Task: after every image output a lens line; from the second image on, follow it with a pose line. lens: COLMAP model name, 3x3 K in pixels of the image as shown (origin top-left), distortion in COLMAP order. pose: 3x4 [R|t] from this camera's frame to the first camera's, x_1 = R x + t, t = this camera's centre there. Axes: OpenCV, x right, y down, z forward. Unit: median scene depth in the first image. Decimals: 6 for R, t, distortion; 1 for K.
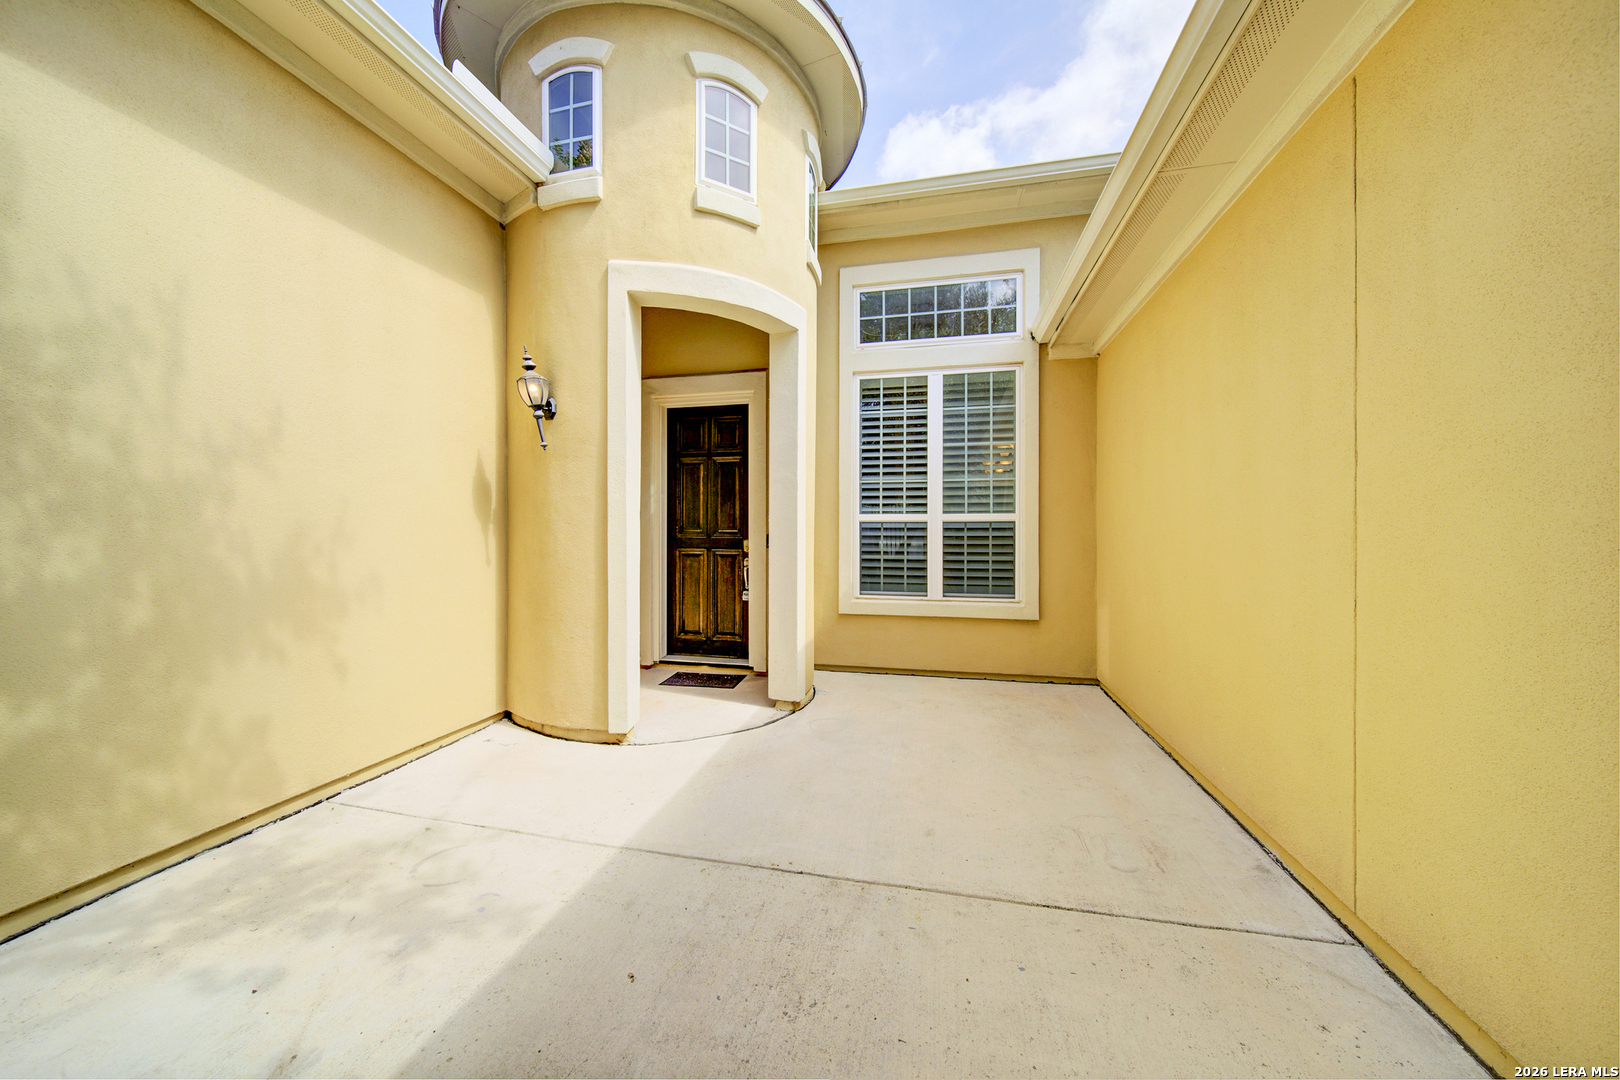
lens RADIAL K [[564.7, 0, 807.1], [0, 564.7, 535.8], [0, 0, 1]] dist [-0.003328, -0.000399]
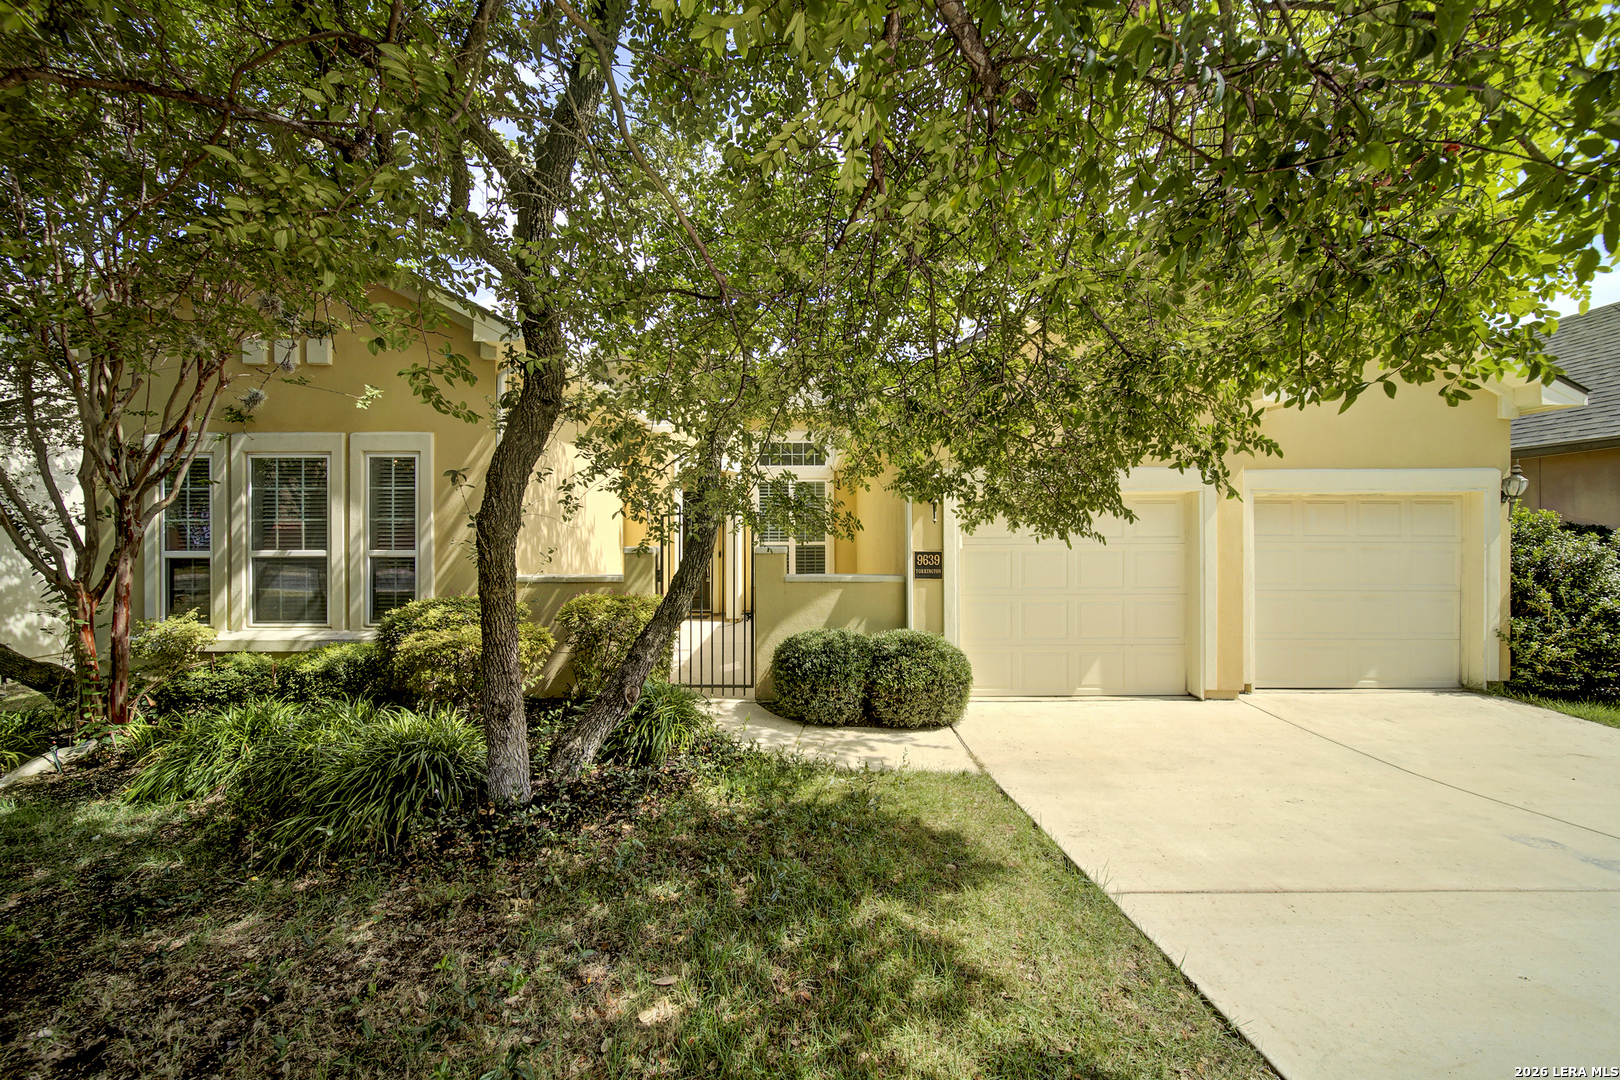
lens RADIAL K [[564.7, 0, 811.9], [0, 564.7, 534.0], [0, 0, 1]] dist [-0.003328, -0.000399]
pose [[0.972647, -0.006743, 0.232190, -0.241028], [0.007150, 0.999974, -0.000909, -0.066976], [-0.232178, 0.002544, 0.972670, -1.318164]]
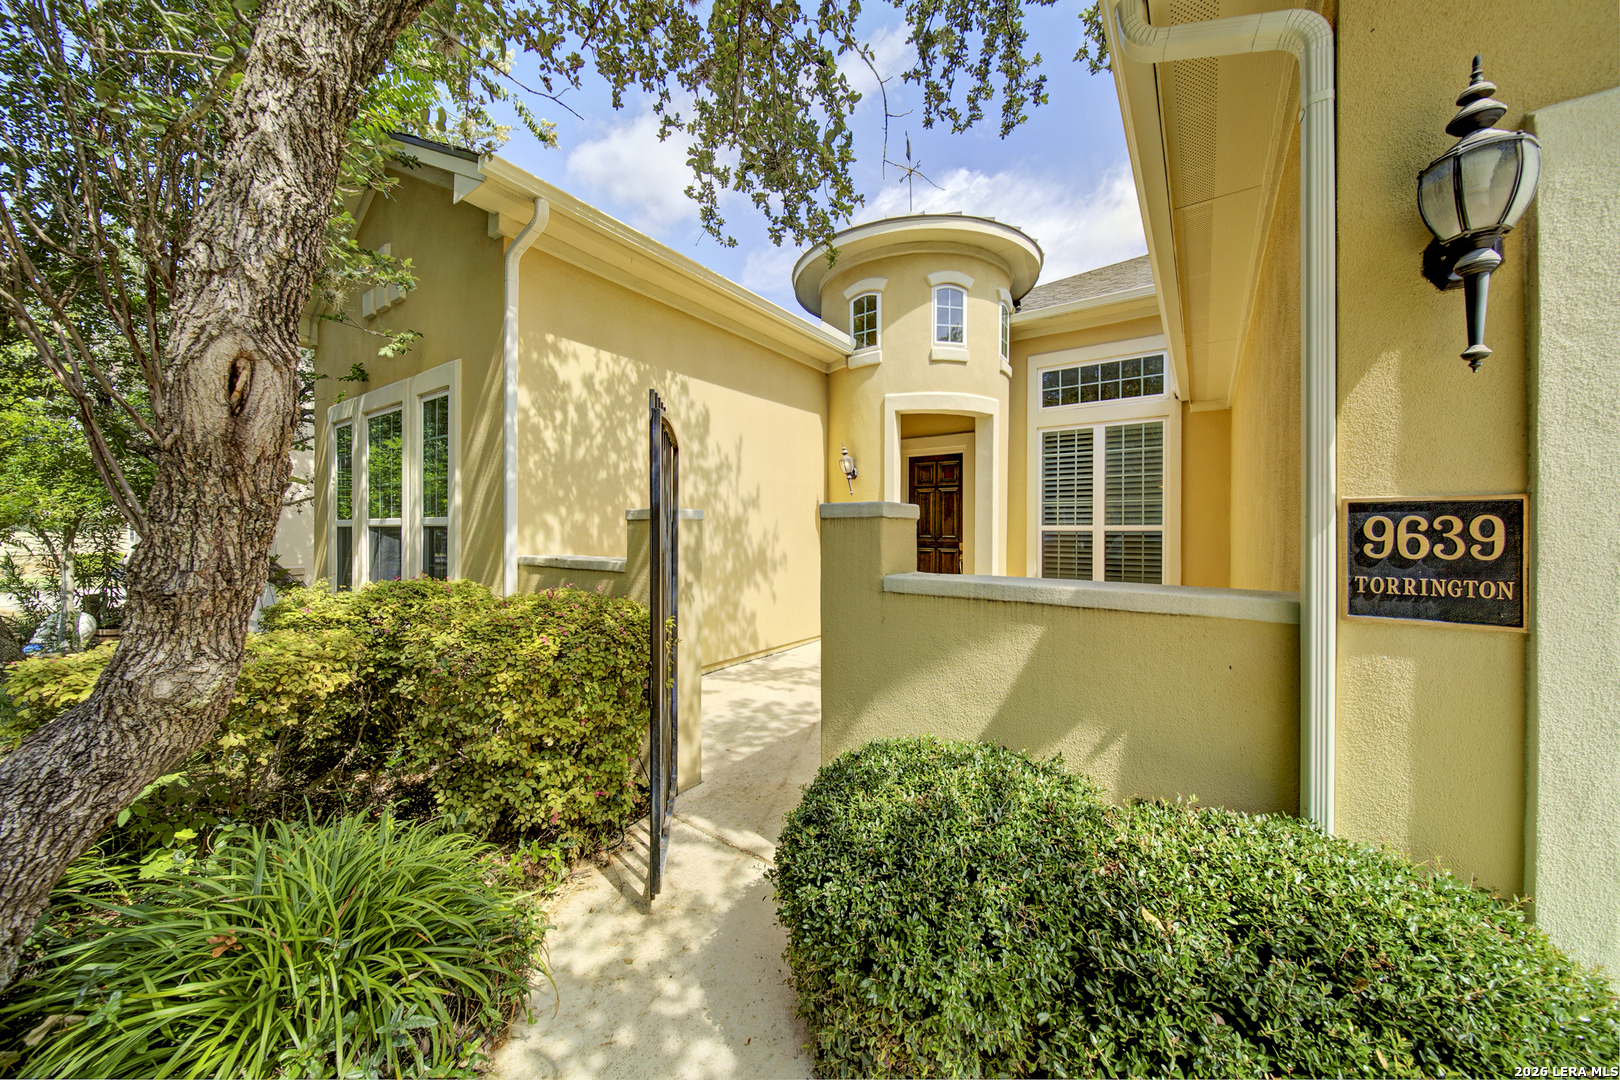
lens RADIAL K [[564.7, 0, 806.5], [0, 564.7, 532.0], [0, 0, 1]] dist [-0.003328, -0.000399]
pose [[0.925560, 0.001017, -0.378598, 0.086678], [-0.002735, 0.999988, -0.004002, -0.014319], [0.378590, 0.004740, 0.925552, -0.605347]]
